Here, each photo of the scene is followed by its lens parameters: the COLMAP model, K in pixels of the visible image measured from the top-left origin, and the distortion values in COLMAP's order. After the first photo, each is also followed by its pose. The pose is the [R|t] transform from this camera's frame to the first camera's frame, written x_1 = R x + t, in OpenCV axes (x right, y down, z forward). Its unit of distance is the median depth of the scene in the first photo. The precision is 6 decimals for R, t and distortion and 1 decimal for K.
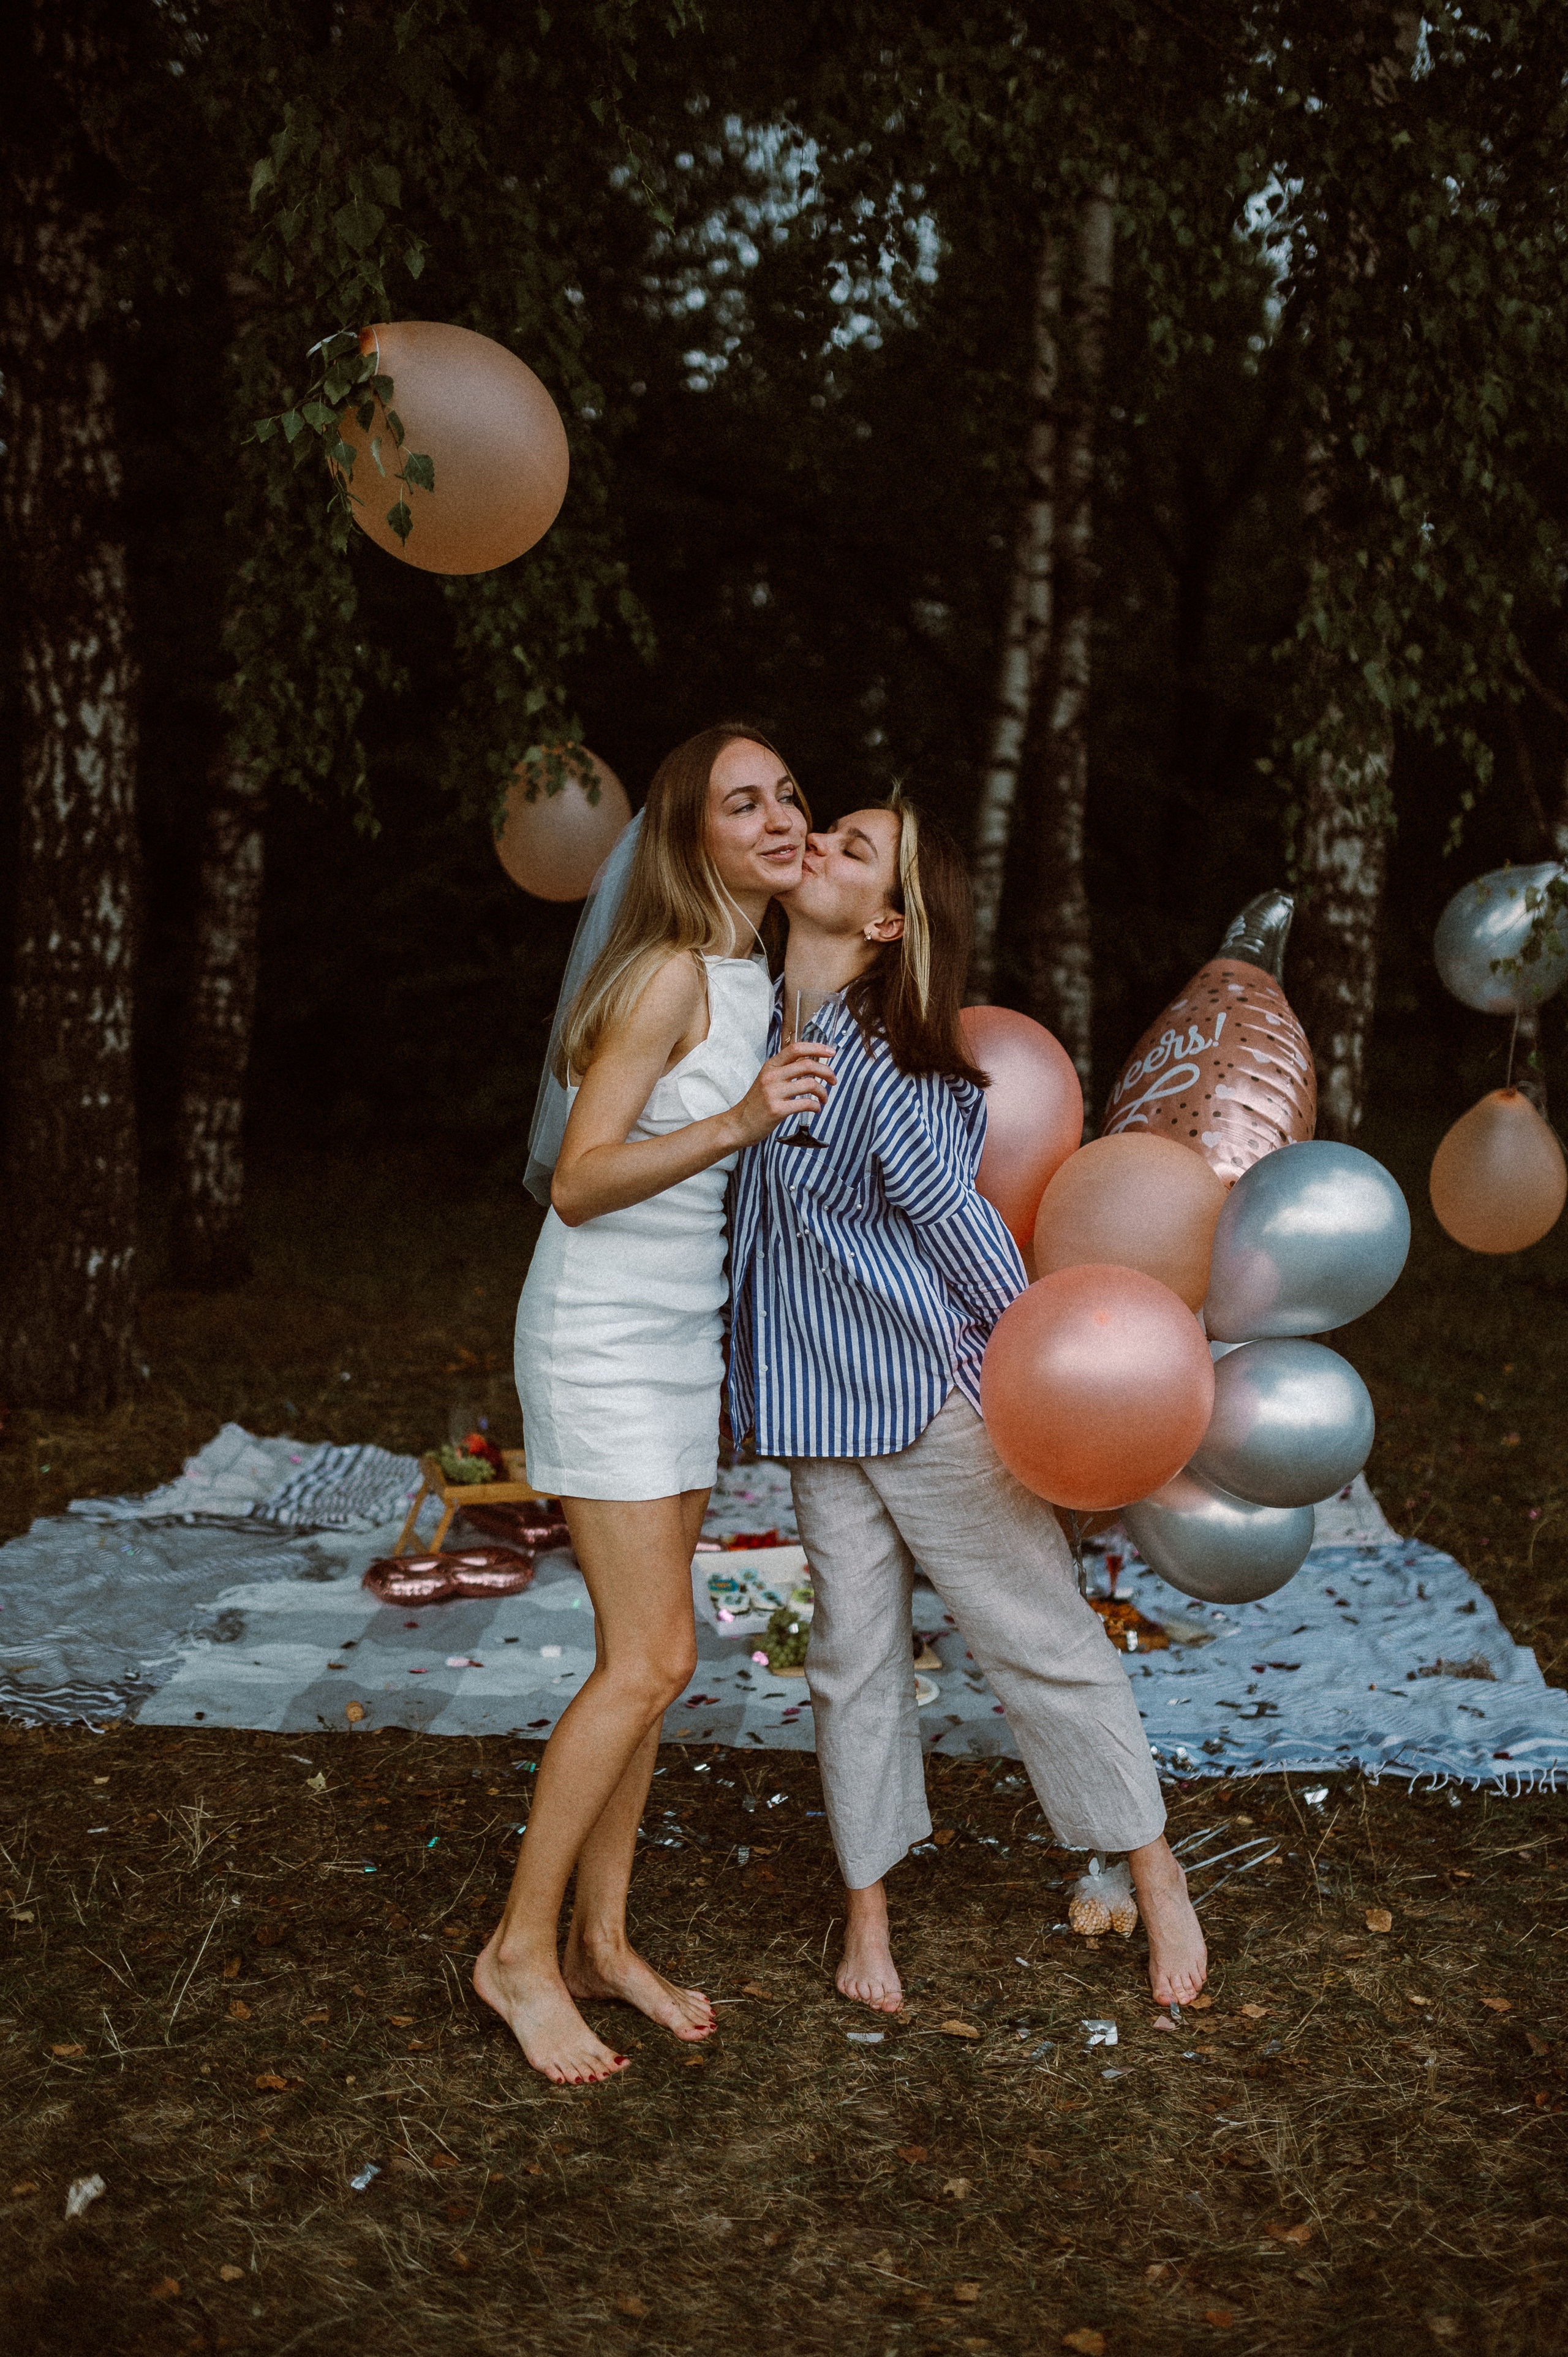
lens RADIAL K [[2301.2, 0, 773.9], [0, 2301.2, 1043.3], [0, 0, 1]] dist [-0.005078, 0.010759]
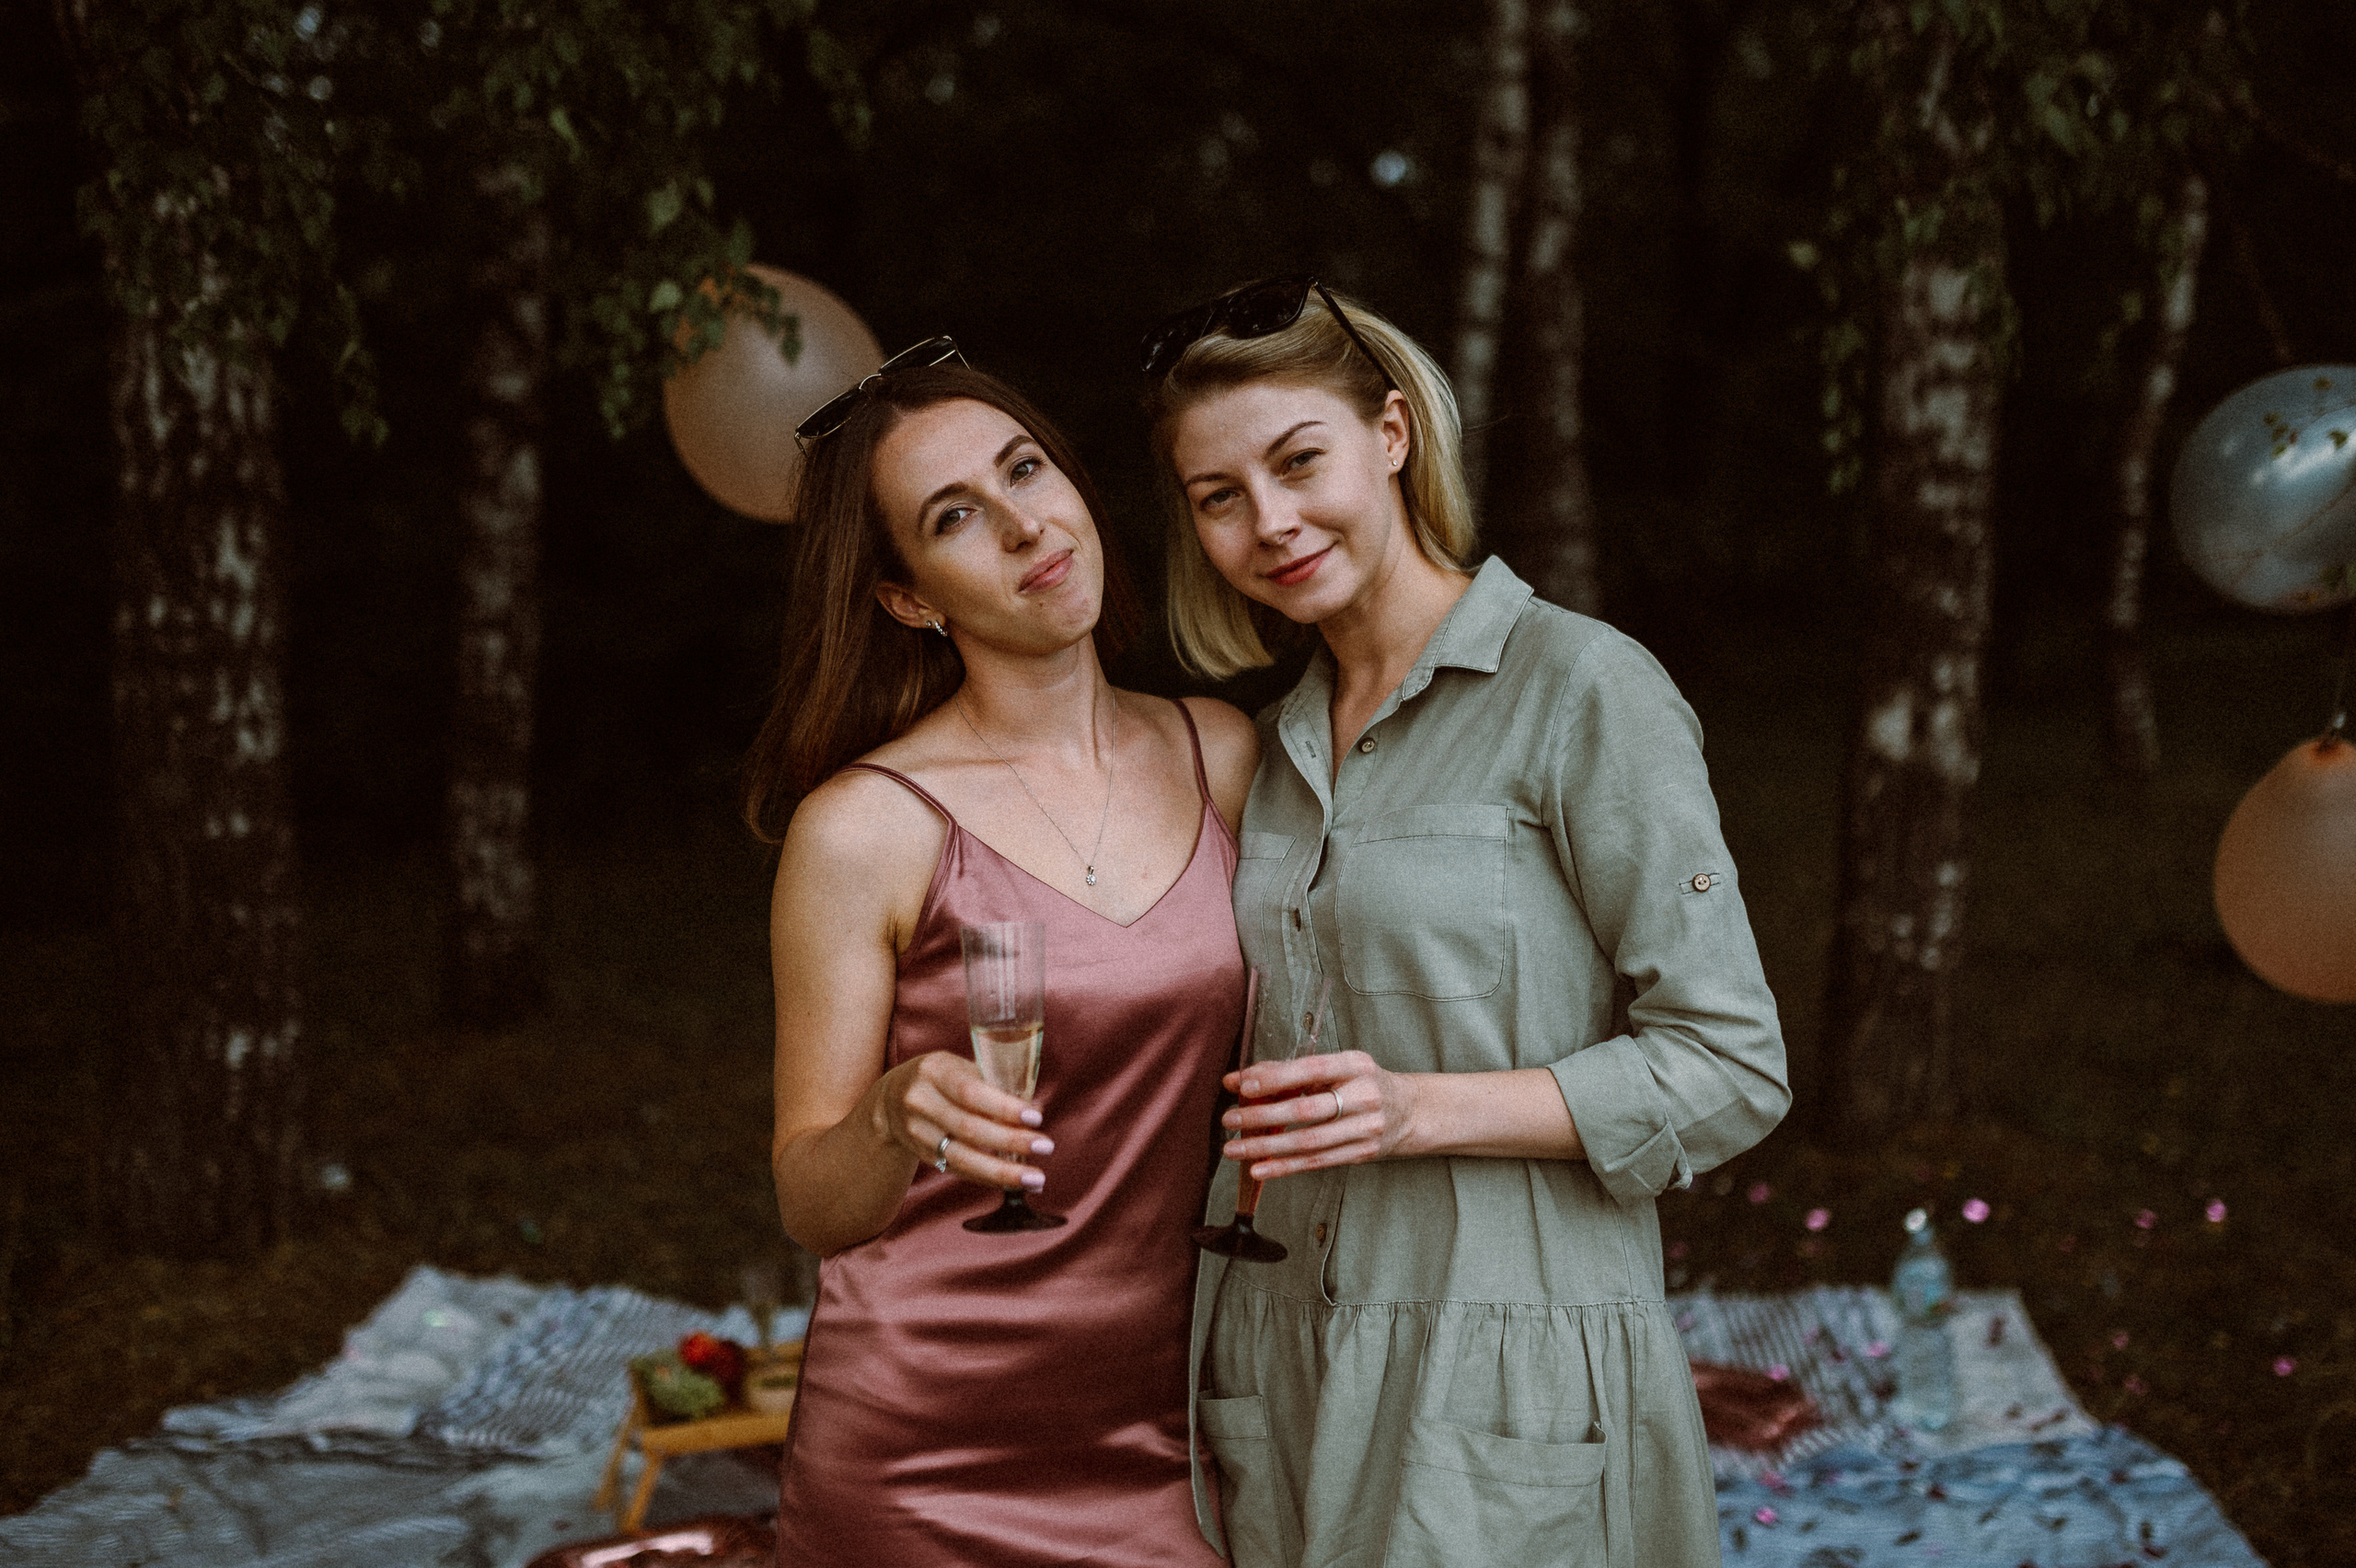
lens RADIAL K [[2300.4, 0, 1172.7], [0, 2300.4, 717.0], [0, 0, 1]] dist [-0.005078, 0.010759]
pose [[0.998169, -0.040686, -0.044761, 0.037623], [0.042181, 0.998565, 0.032984, -0.021325], [0.043354, -0.034811, 0.998453, 0.287648]]
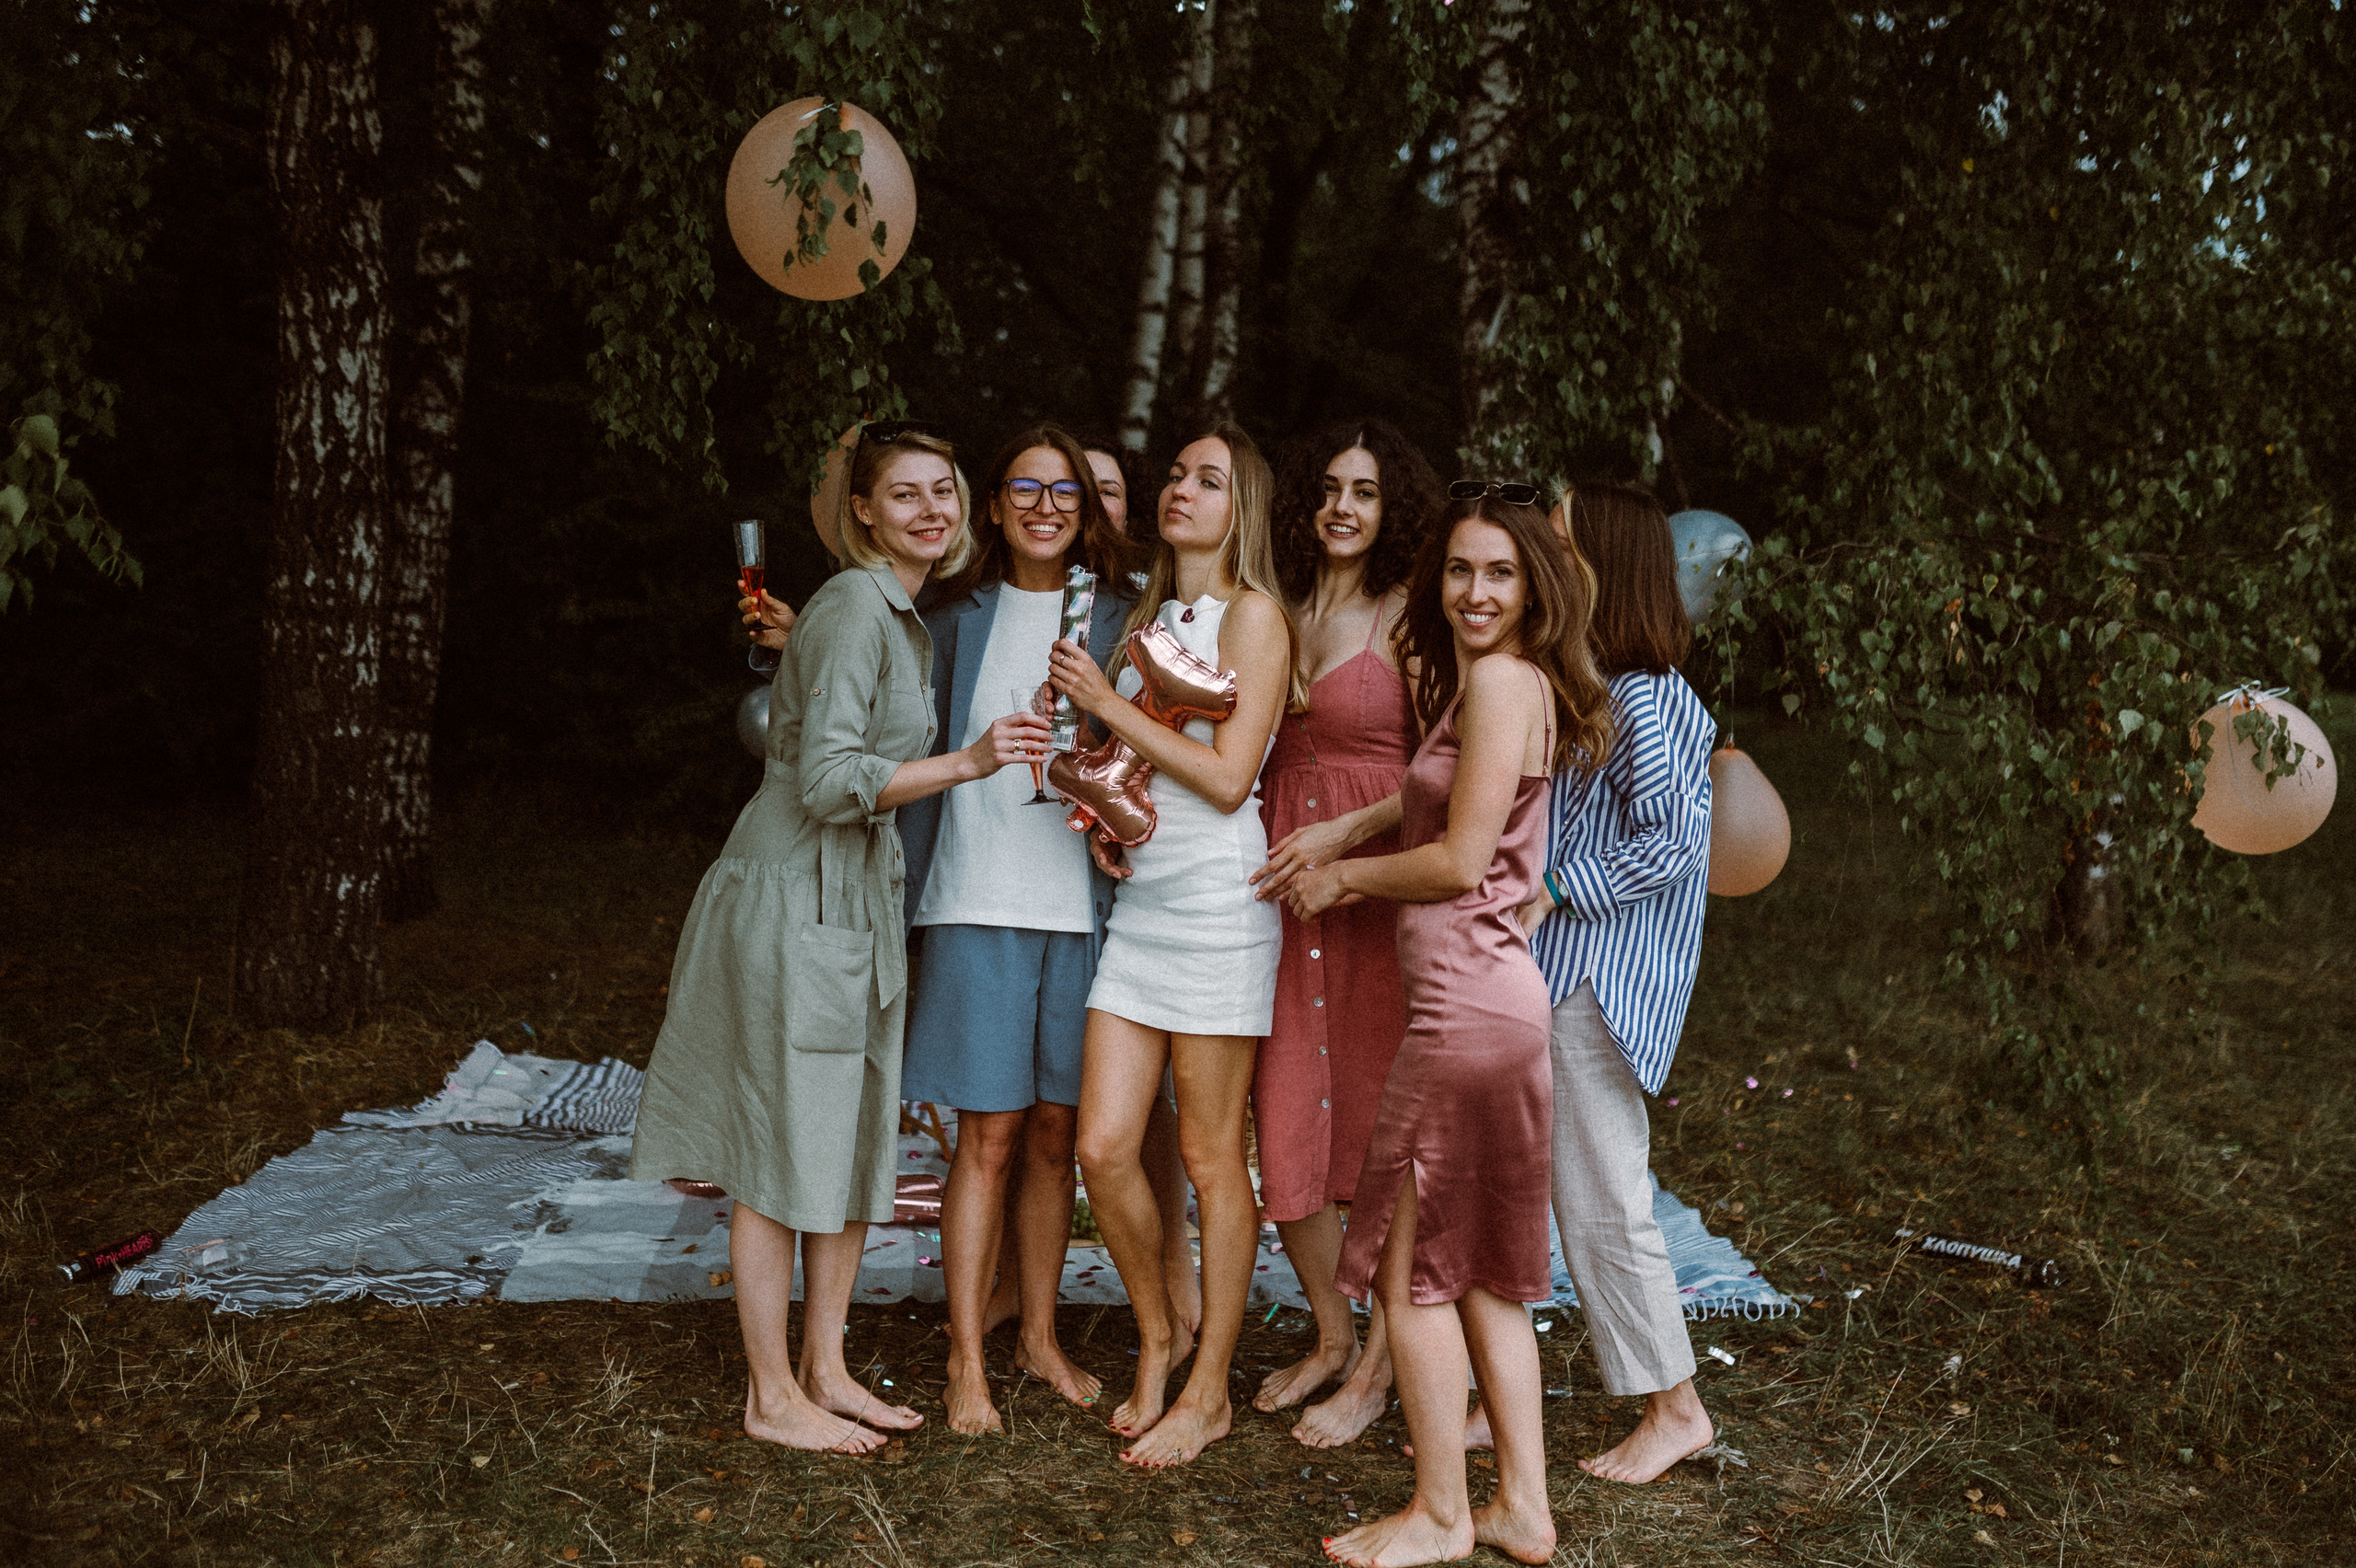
lens RADIAL K [[2330.5, 0, 1185.5], [0, 2330.5, 651.8], [0, 0, 1]] dist [-0.009789, 0.013524]
pose [[0.985542, 0.015301, 0.168737, -0.099739], [-0.012847, 0.999795, -0.015624, 0.000358], [-0.168941, 0.013230, 0.985537, -0.101507]]
